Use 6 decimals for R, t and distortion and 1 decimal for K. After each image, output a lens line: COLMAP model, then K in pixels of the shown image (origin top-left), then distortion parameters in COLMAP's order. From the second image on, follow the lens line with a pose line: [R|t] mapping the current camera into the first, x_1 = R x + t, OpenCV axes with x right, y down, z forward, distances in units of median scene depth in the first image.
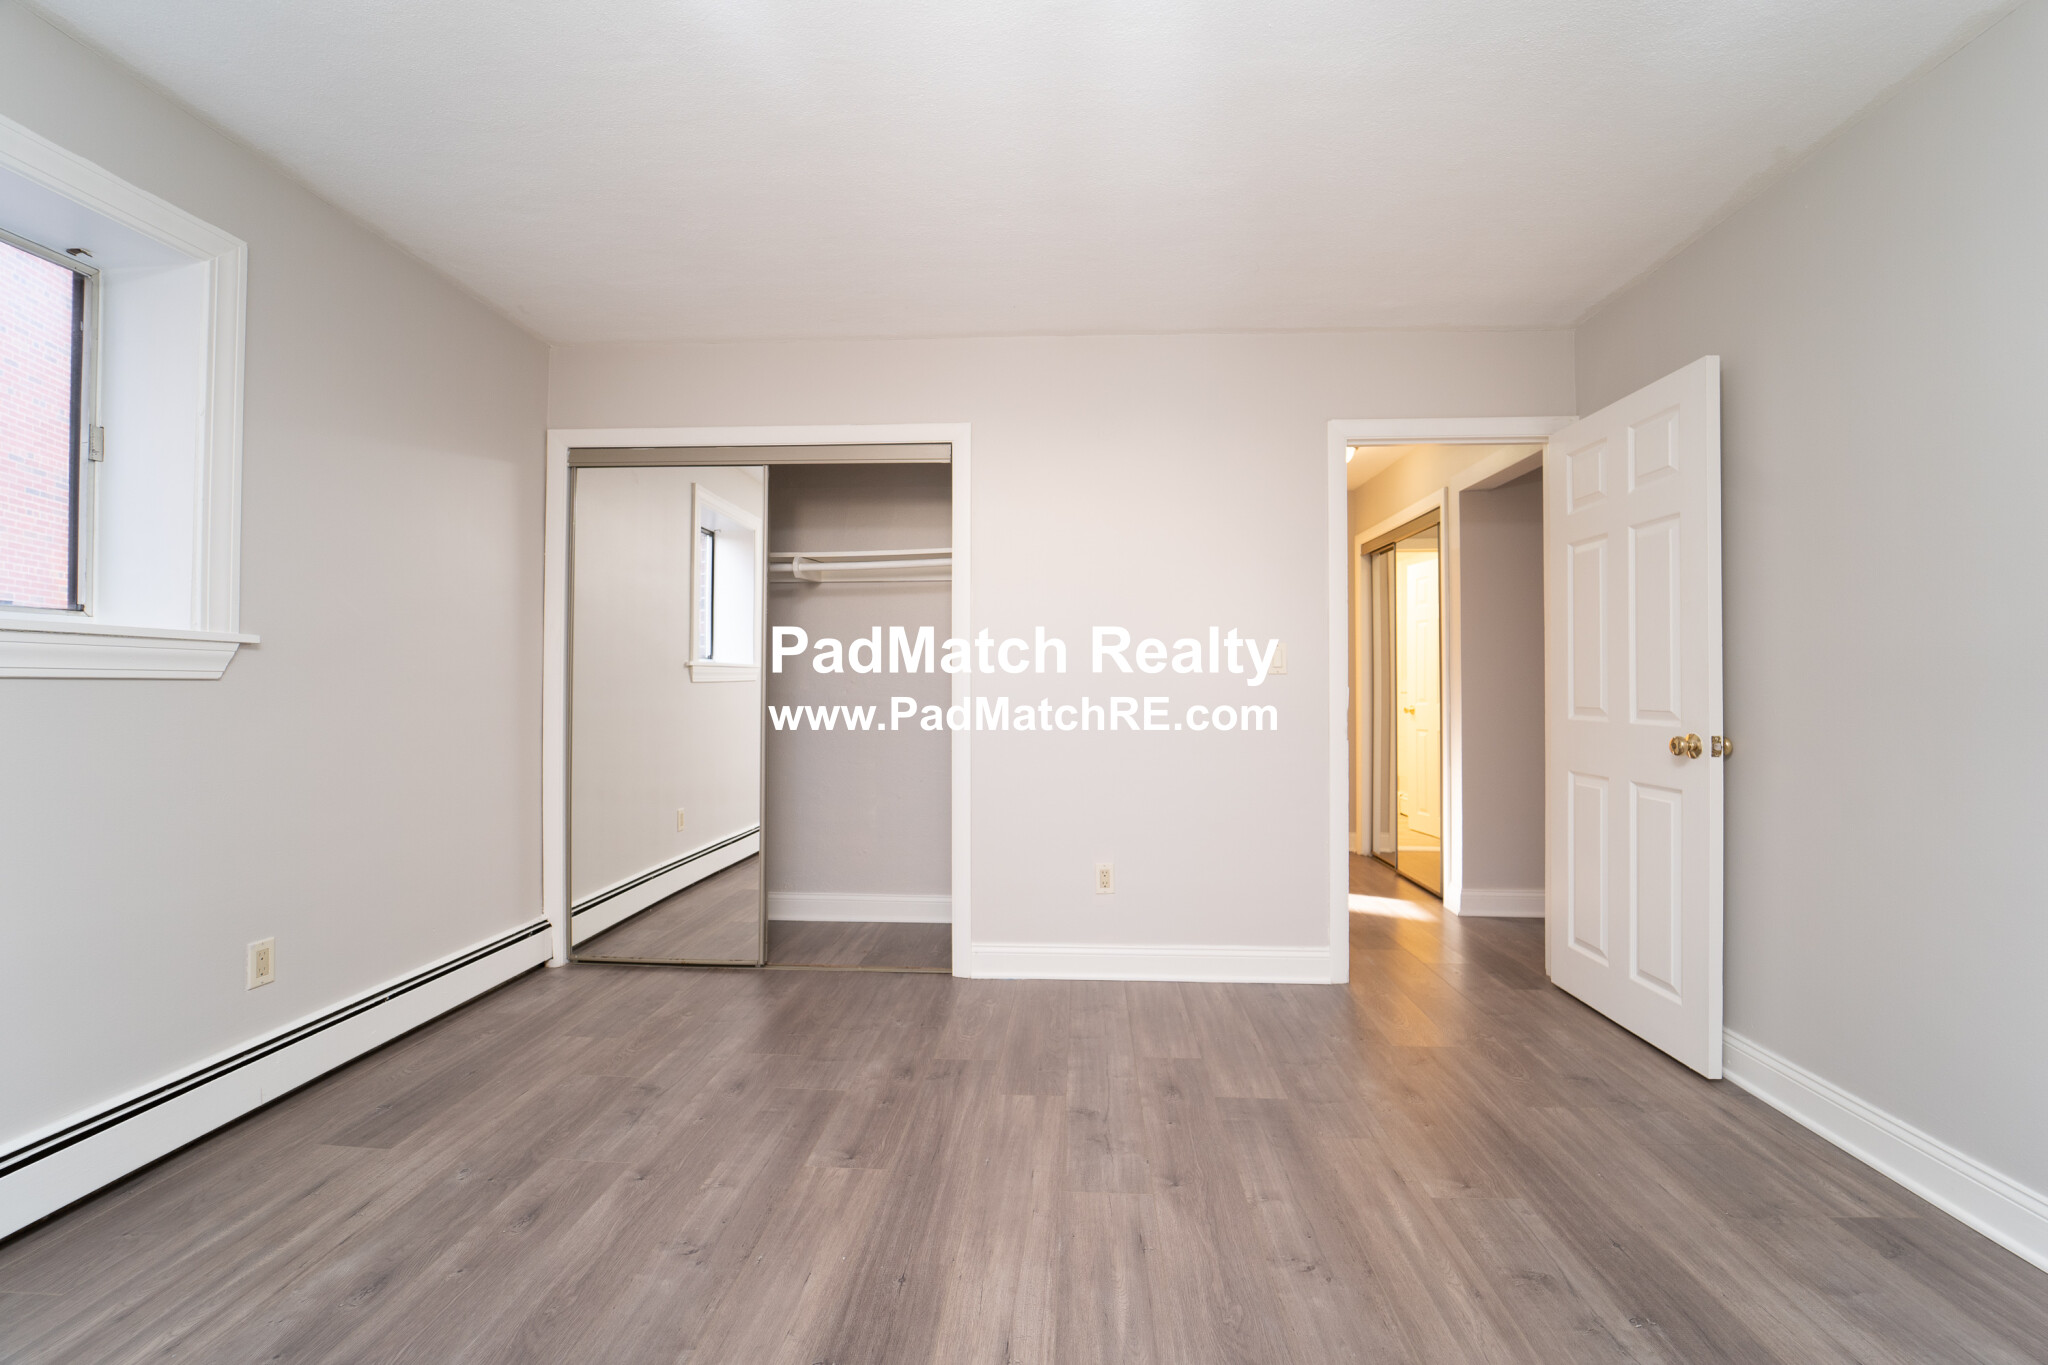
lens RADIAL K [[832.4, 0, 1037.1], [0, 832.4, 679.7], [0, 0, 1]] dist [-0.020696, -0.000151]
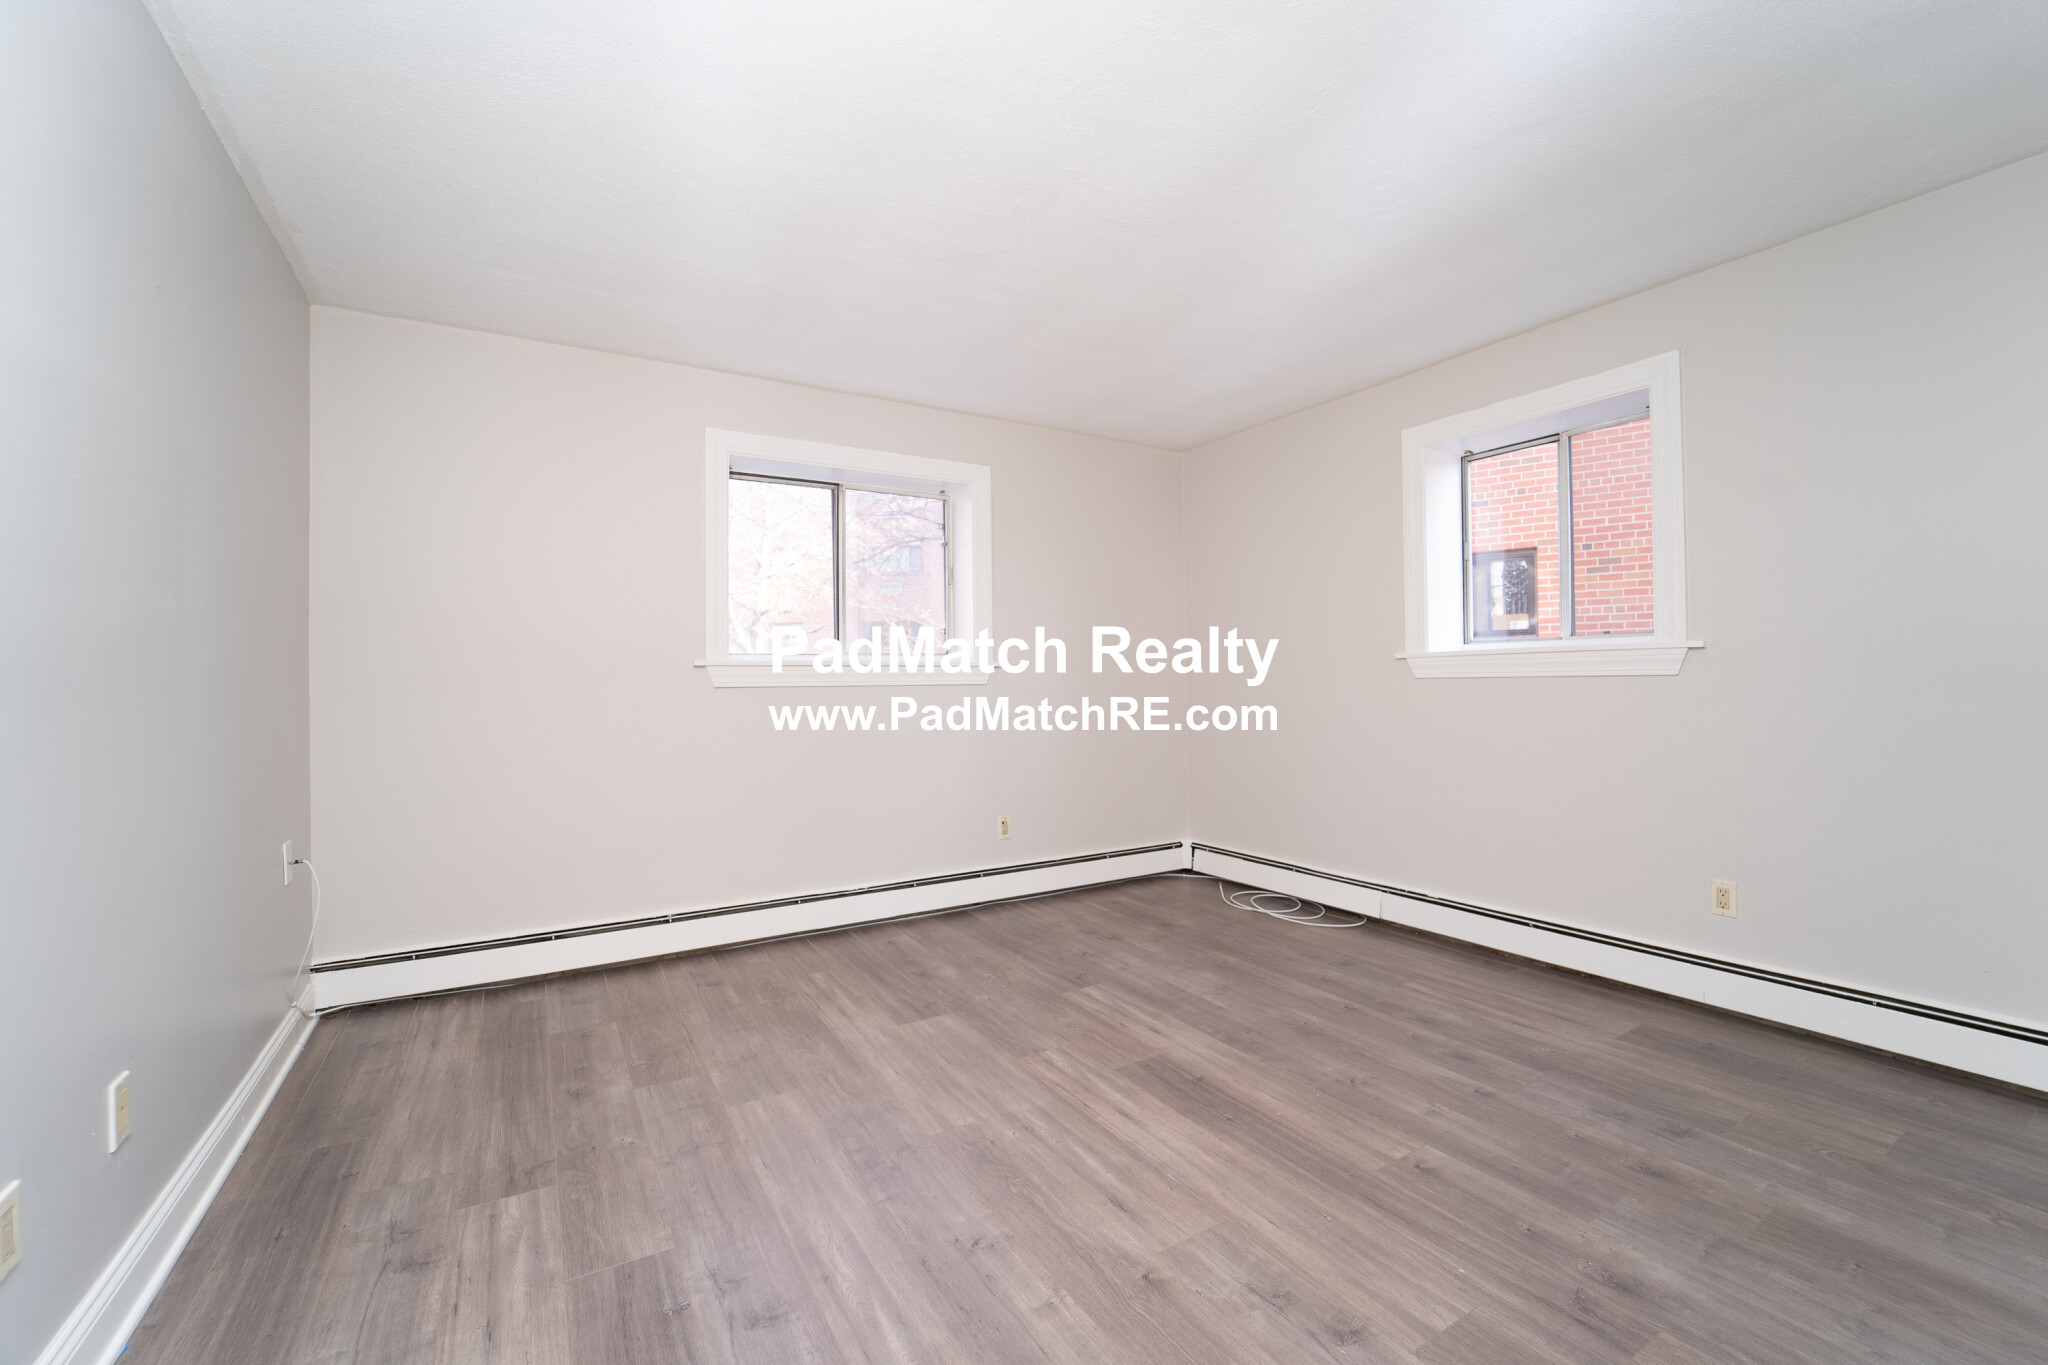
lens RADIAL K [[832.4, 0, 1037.1], [0, 832.4, 679.7], [0, 0, 1]] dist [-0.020696, -0.000151]
pose [[-0.820842, 0.007715, -0.571103, 0.776426], [0.017269, 0.999787, -0.011314, 0.005075], [0.570894, -0.019149, -0.820801, 1.728399]]
